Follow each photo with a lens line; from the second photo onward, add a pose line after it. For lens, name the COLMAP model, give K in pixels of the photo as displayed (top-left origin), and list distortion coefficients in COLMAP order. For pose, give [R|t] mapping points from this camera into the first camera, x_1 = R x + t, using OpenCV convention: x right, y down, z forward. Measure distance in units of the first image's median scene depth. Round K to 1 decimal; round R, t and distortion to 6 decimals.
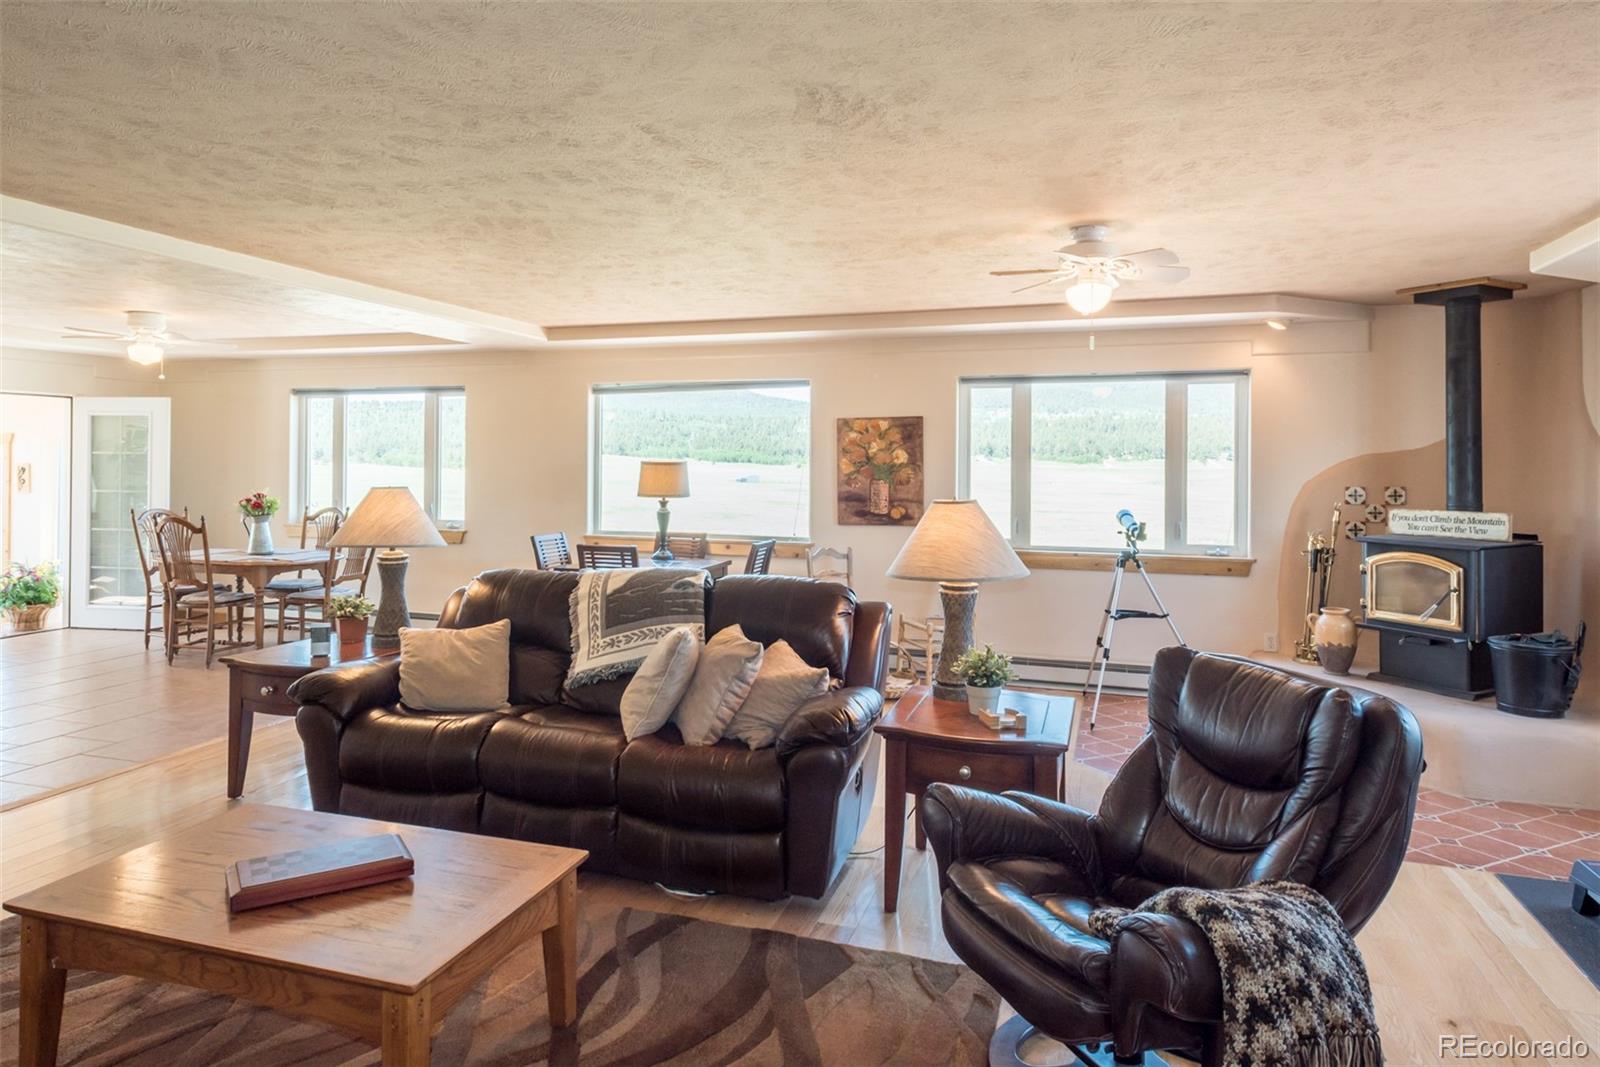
lens RADIAL K [[935.0, 0, 793.4], [0, 935.0, 466.8], [0, 0, 1]] dist [0.000174, -0.000167]
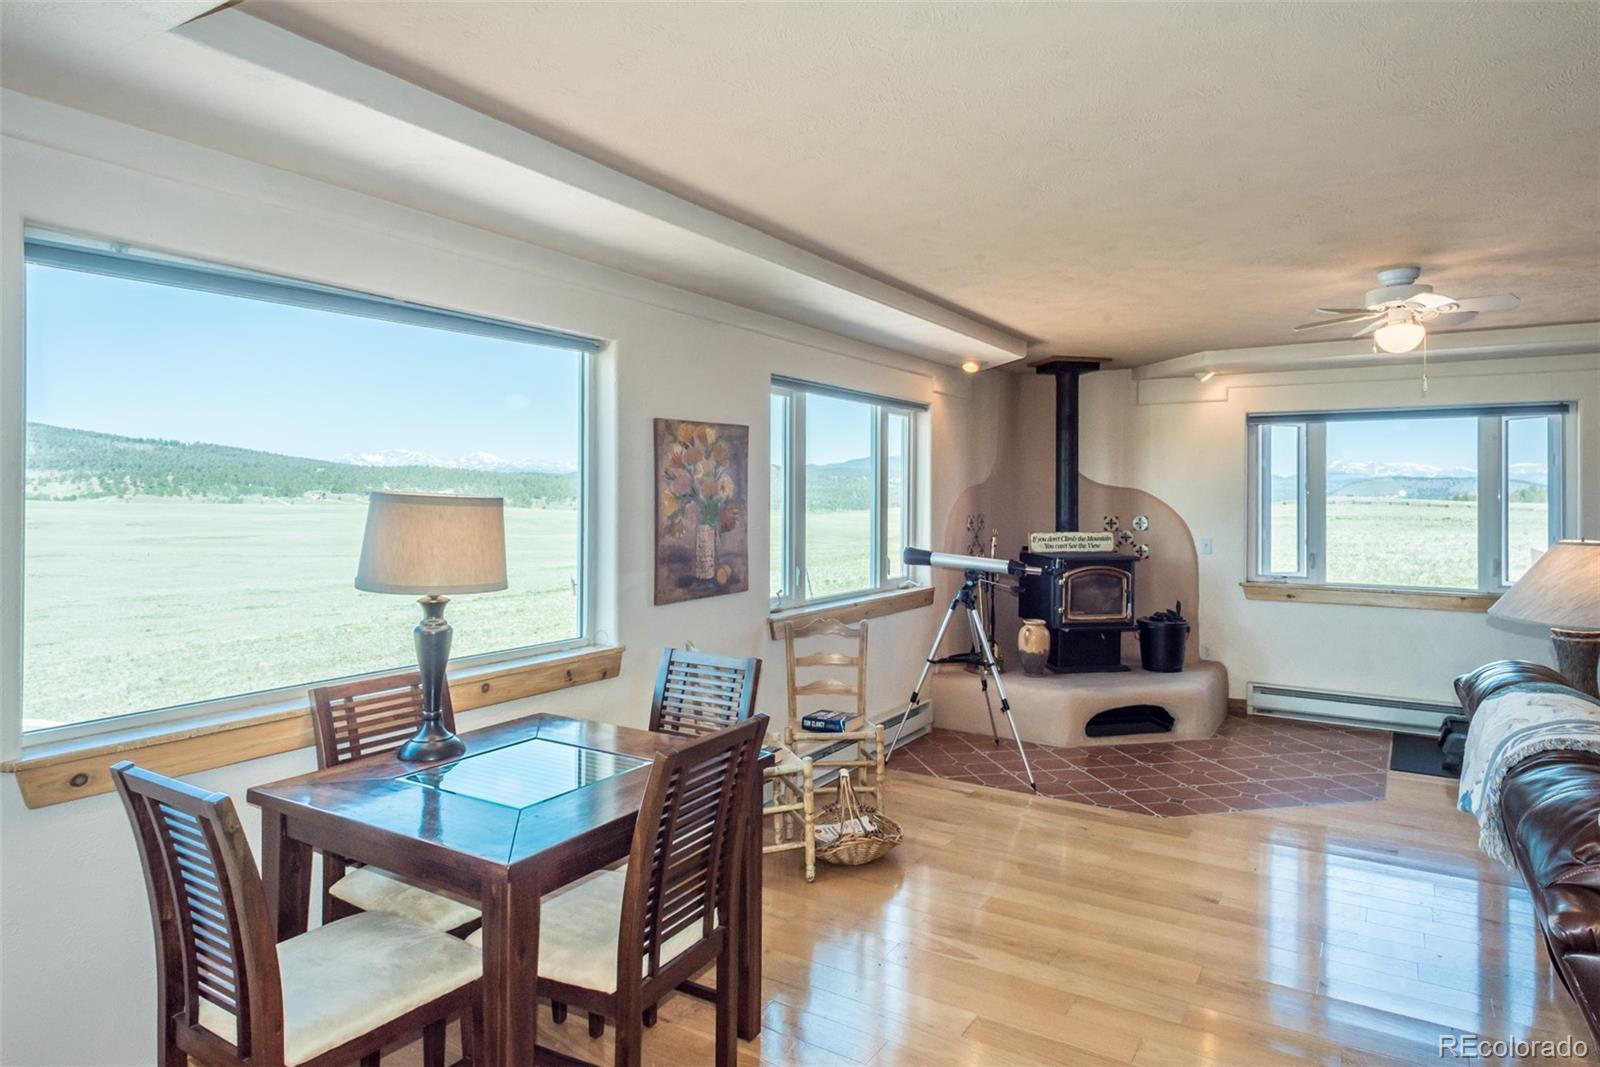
lens RADIAL K [[907.0, 0, 781.4], [0, 907.0, 495.4], [0, 0, 1]] dist [0.007475, 0.000210]
pose [[0.275289, -0.004653, 0.961350, -0.469547], [0.001904, 0.999989, 0.004295, -0.007309], [-0.961360, 0.000648, 0.275294, 0.788260]]
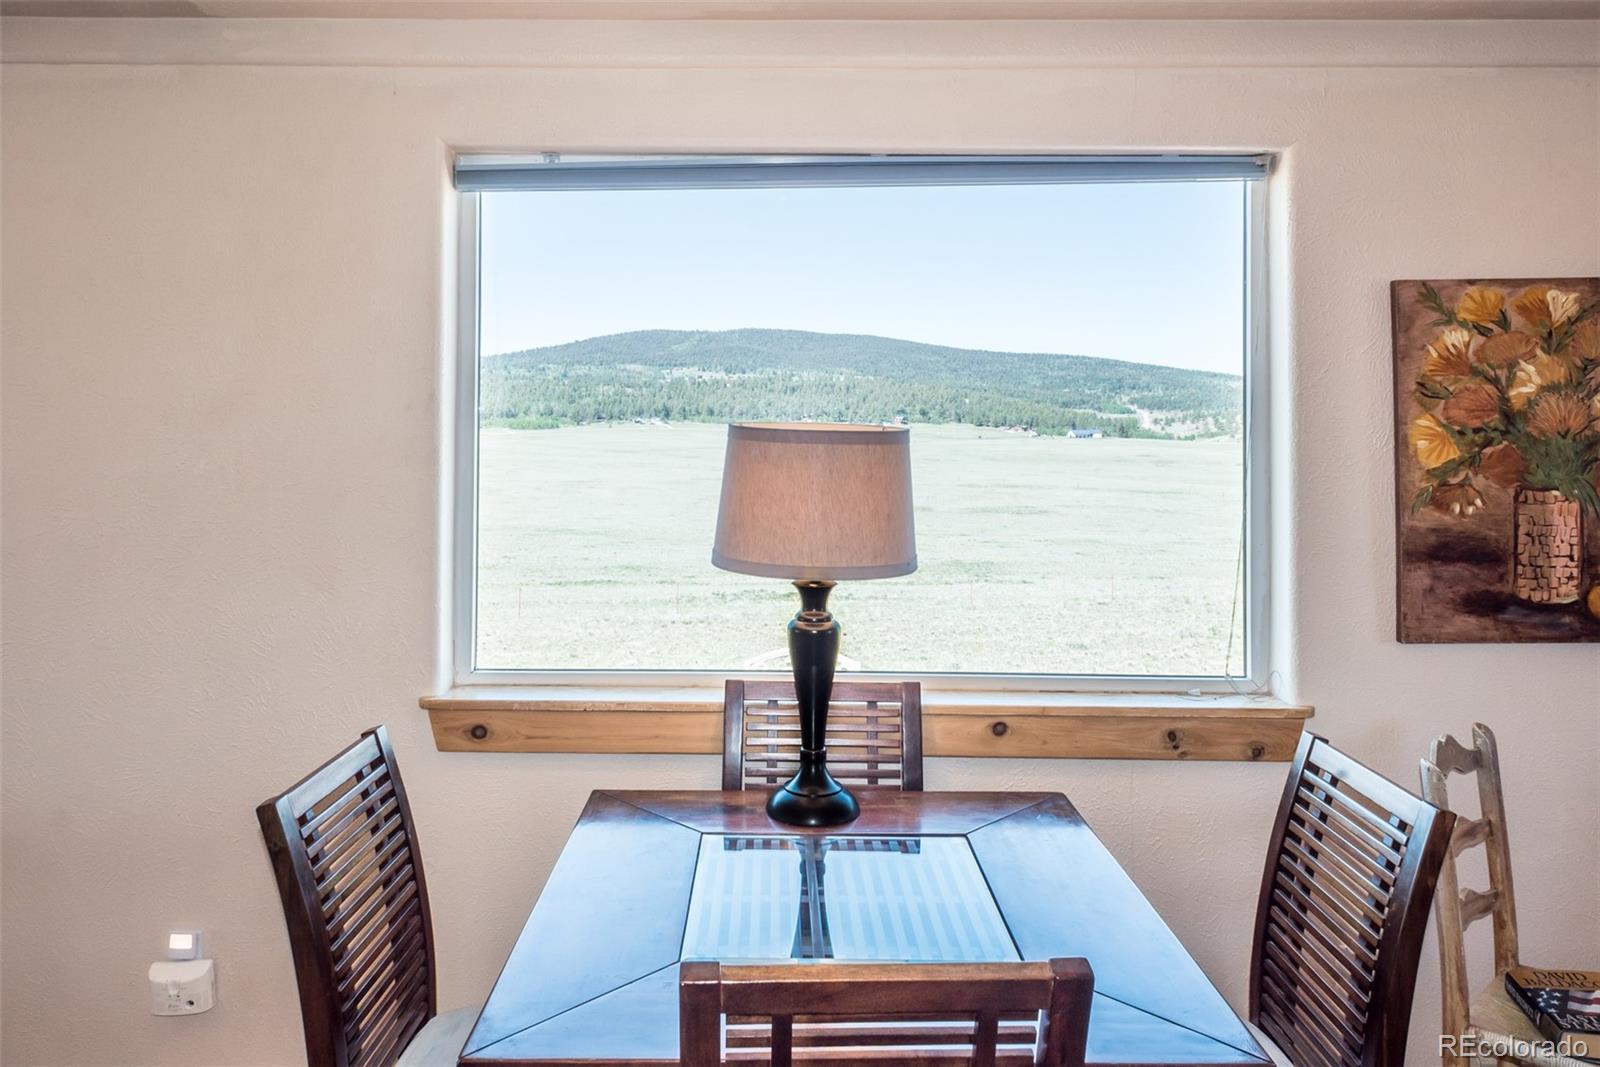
lens RADIAL K [[1073.2, 0, 779.6], [0, 1073.2, 410.0], [0, 0, 1]] dist [0.004100, -0.001409]
pose [[0.955673, 0.003223, 0.294412, -0.242215], [0.002234, 0.999832, -0.018198, -0.005386], [-0.294421, 0.018049, 0.955505, 0.745951]]
